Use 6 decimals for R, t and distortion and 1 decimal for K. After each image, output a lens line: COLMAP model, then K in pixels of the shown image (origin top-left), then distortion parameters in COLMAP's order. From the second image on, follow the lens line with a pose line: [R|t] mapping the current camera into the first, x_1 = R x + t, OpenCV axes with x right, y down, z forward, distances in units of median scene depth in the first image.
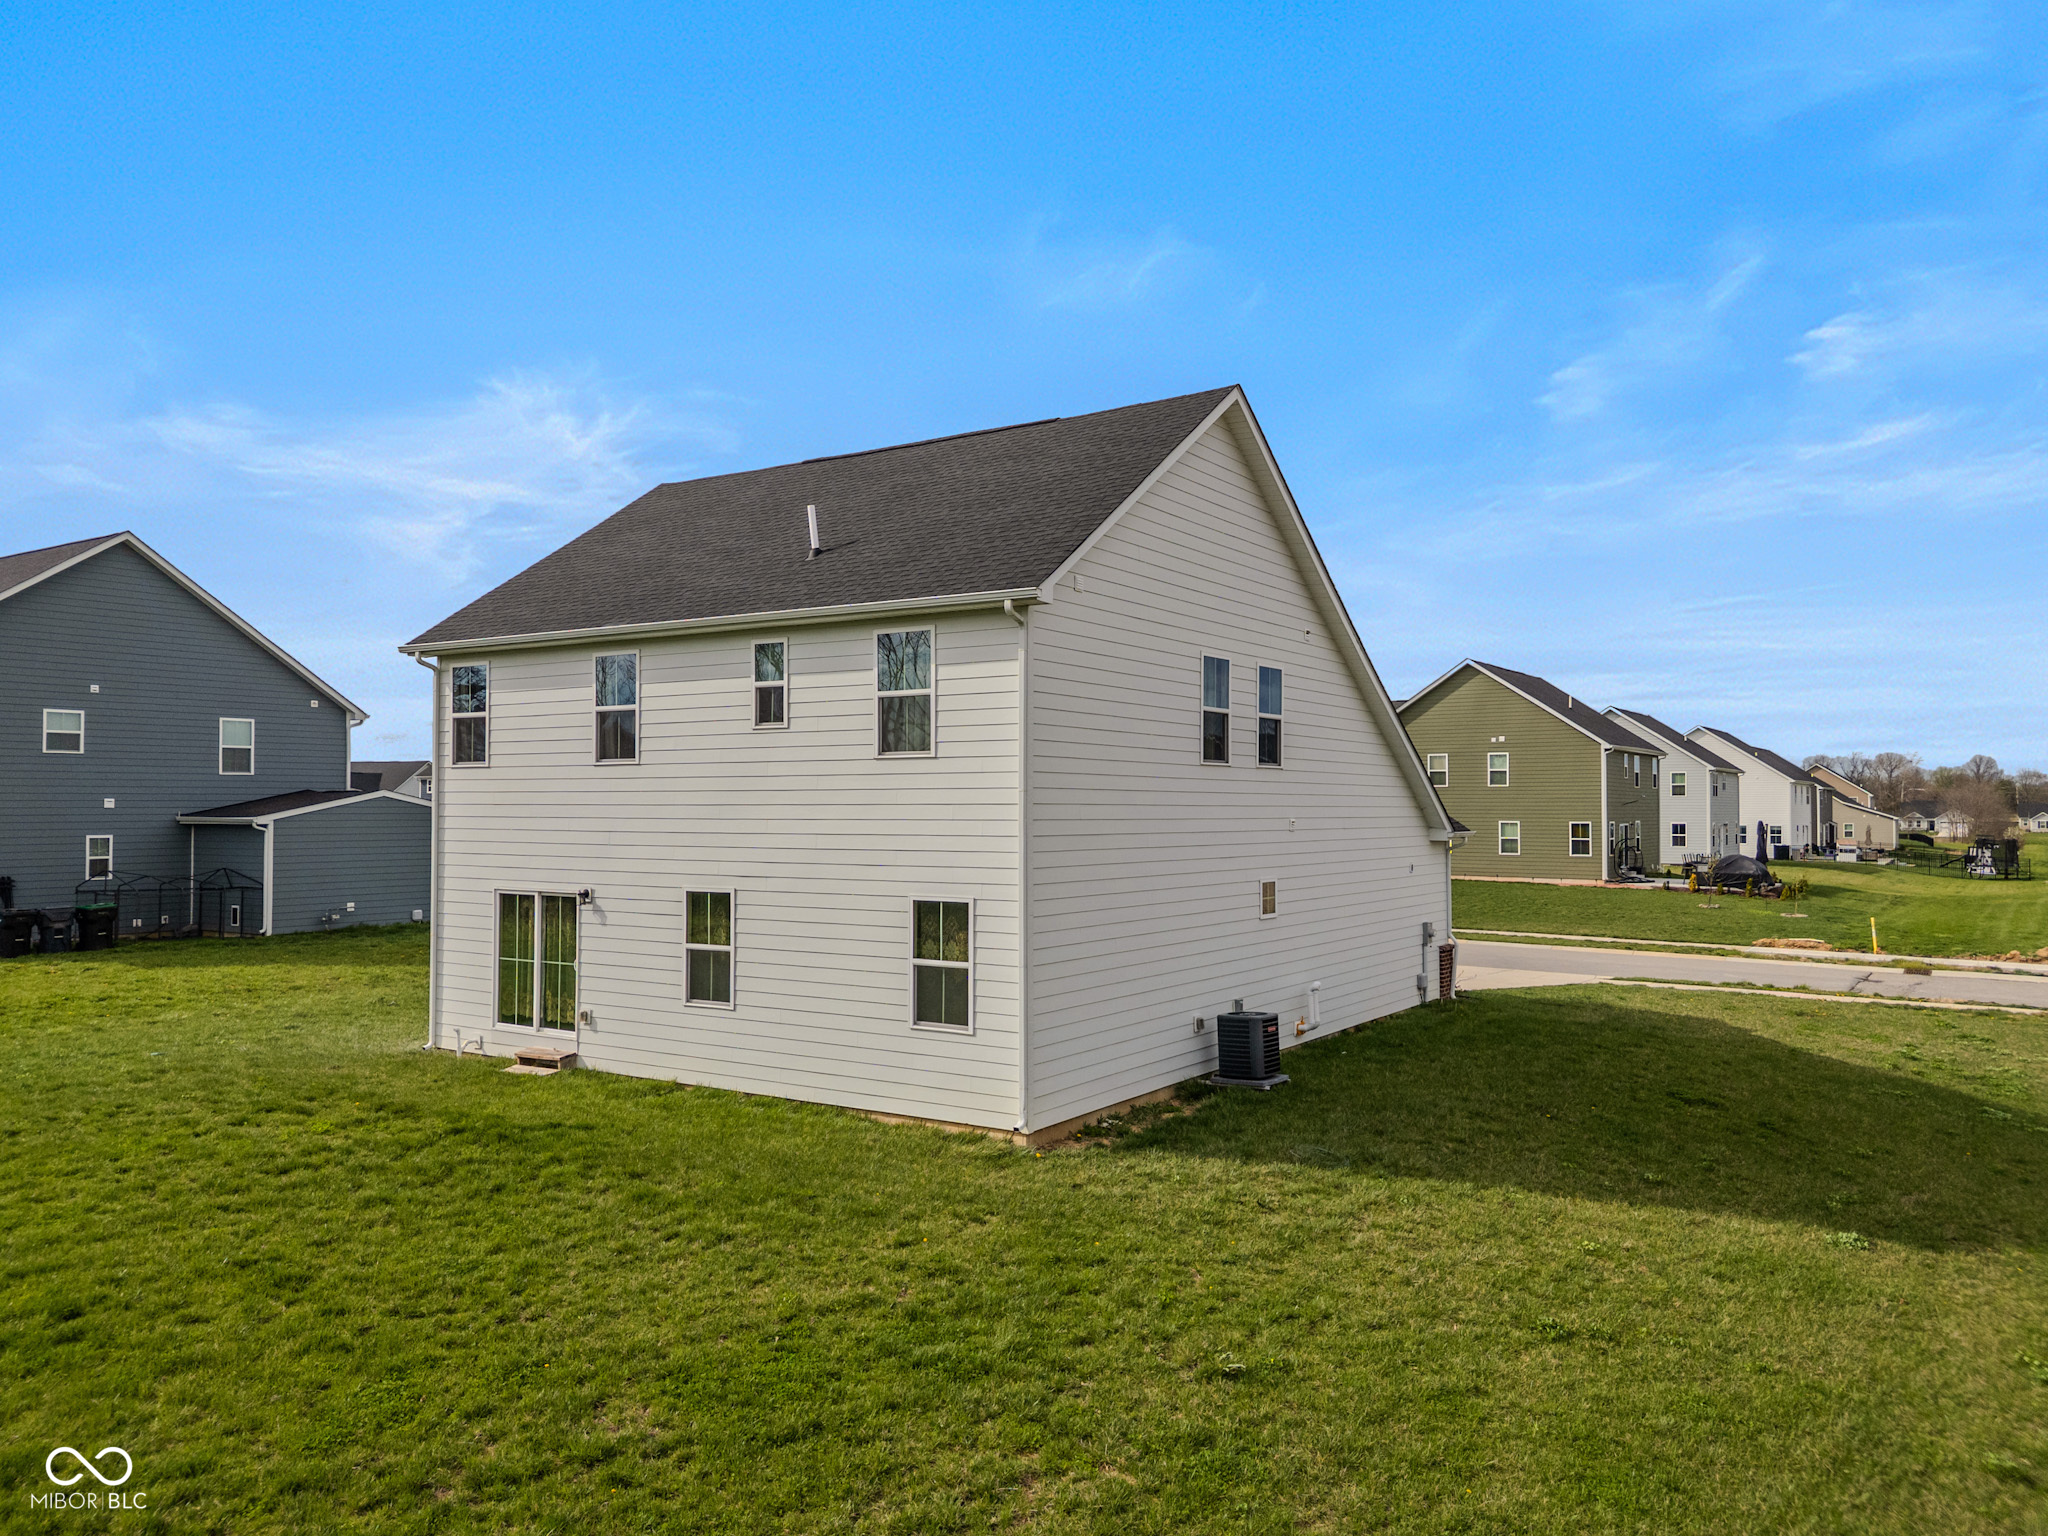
lens RADIAL K [[1527.6, 0, 1029.0], [0, 1527.6, 759.2], [0, 0, 1]] dist [0.013785, -0.012675]
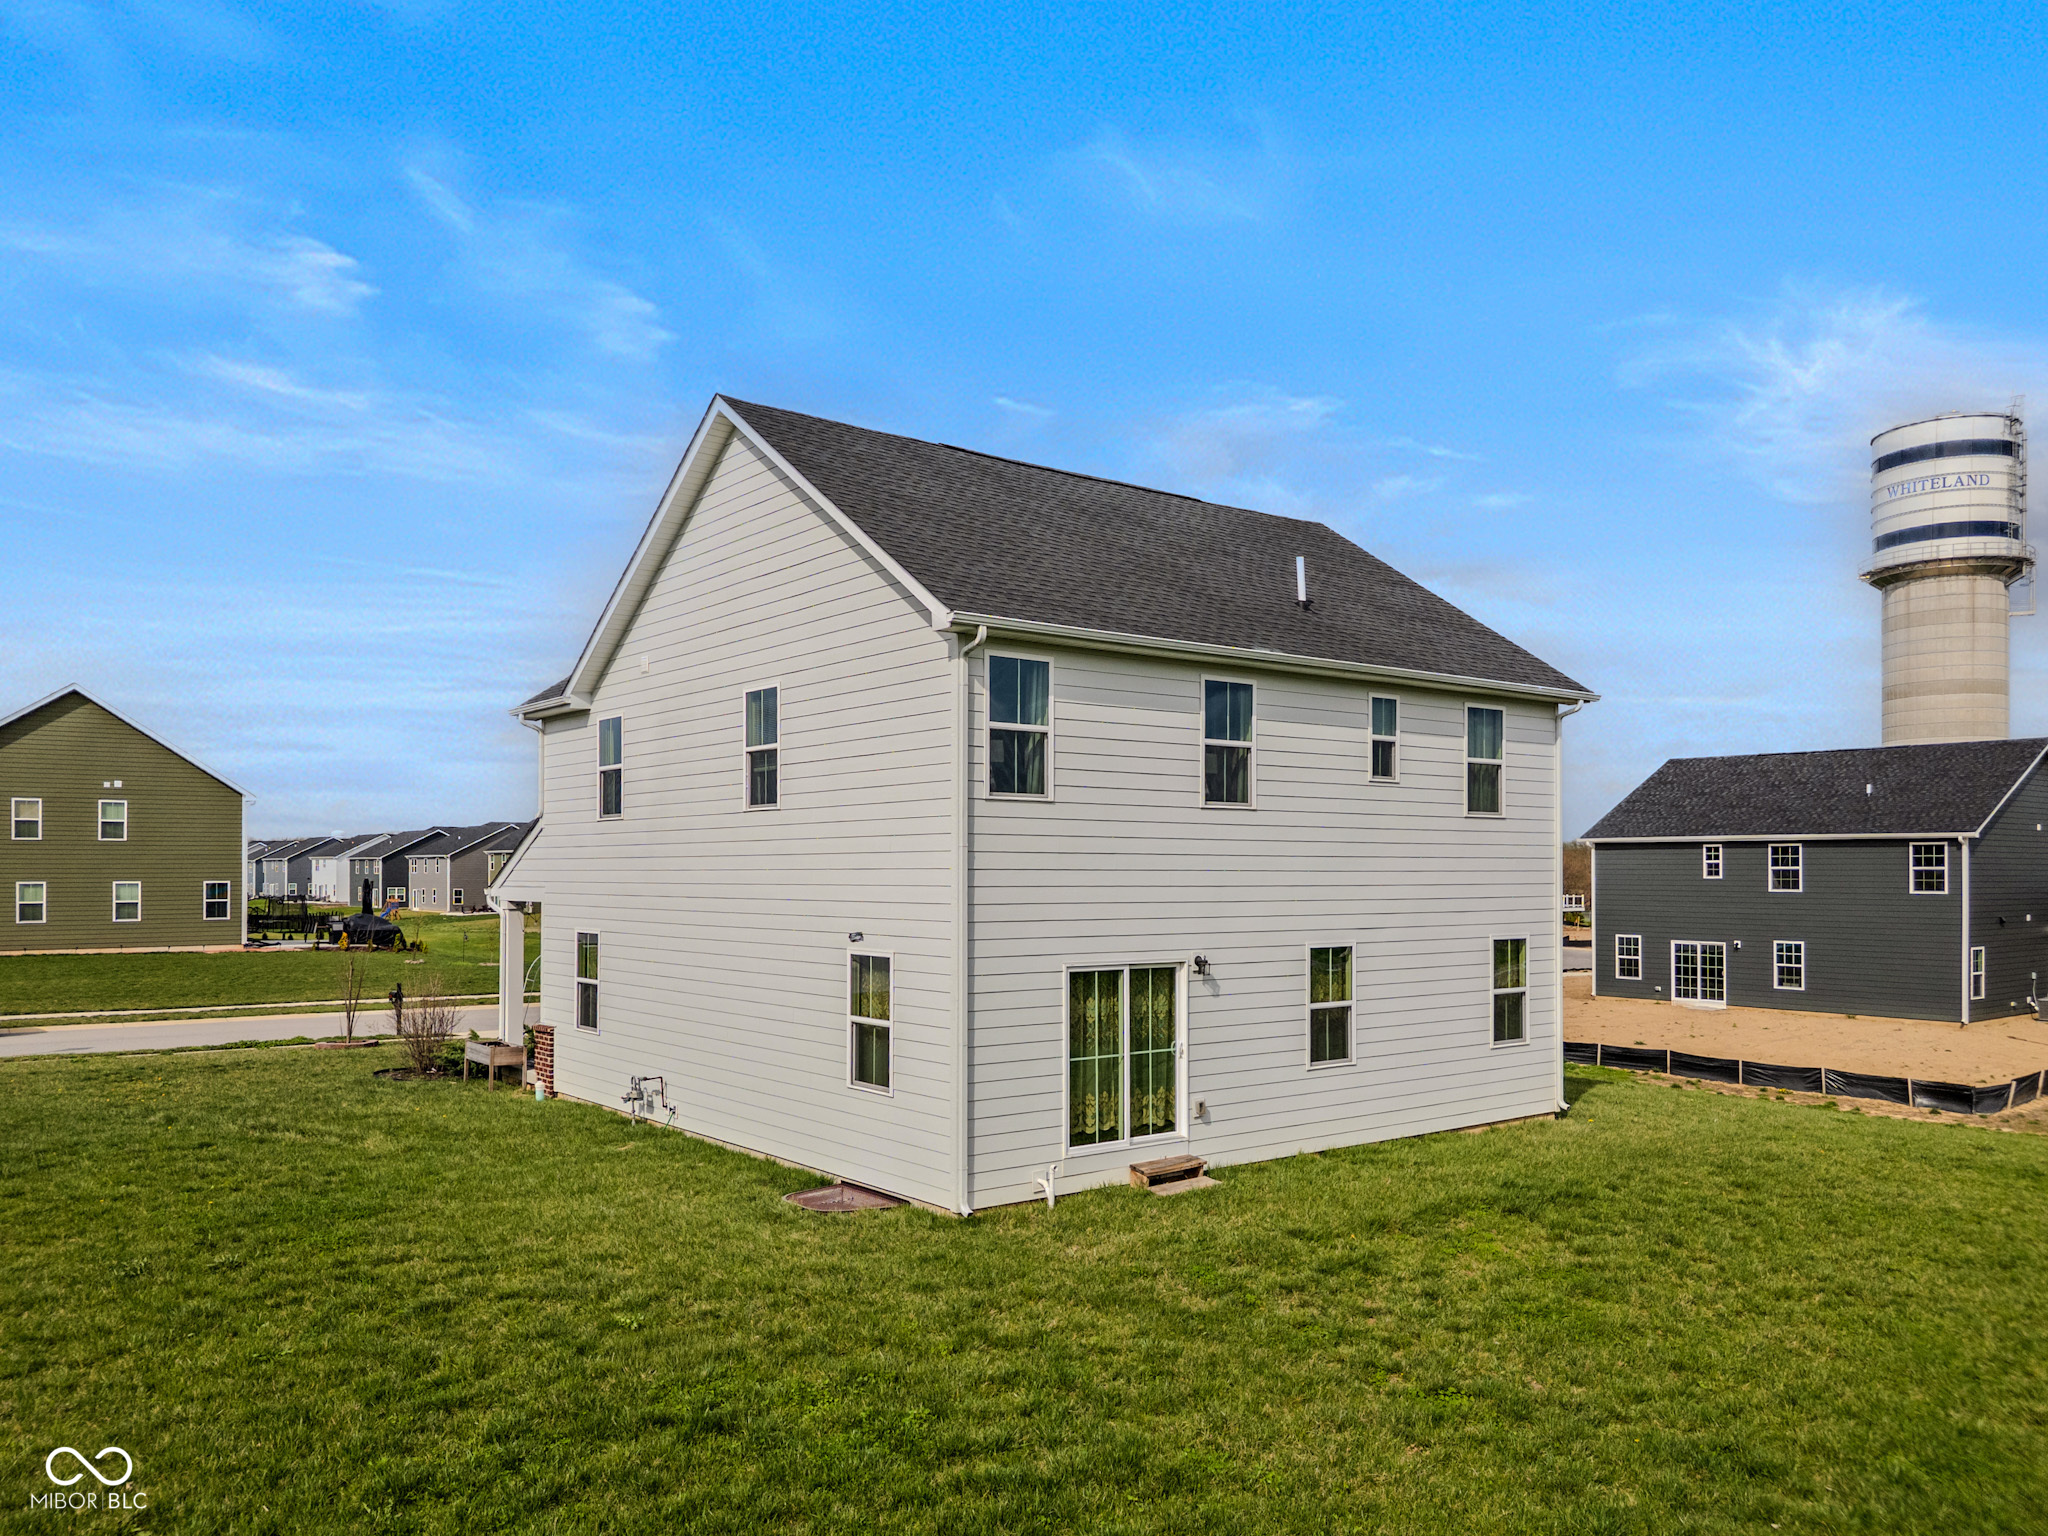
lens RADIAL K [[1527.6, 0, 1028.6], [0, 1527.6, 816.6], [0, 0, 1]] dist [0.013785, -0.012675]
pose [[0.315337, 0.032674, 0.948417, -1.142803], [-0.029989, 0.999251, -0.024454, 0.033399], [-0.948506, -0.020731, 0.316081, 0.849470]]
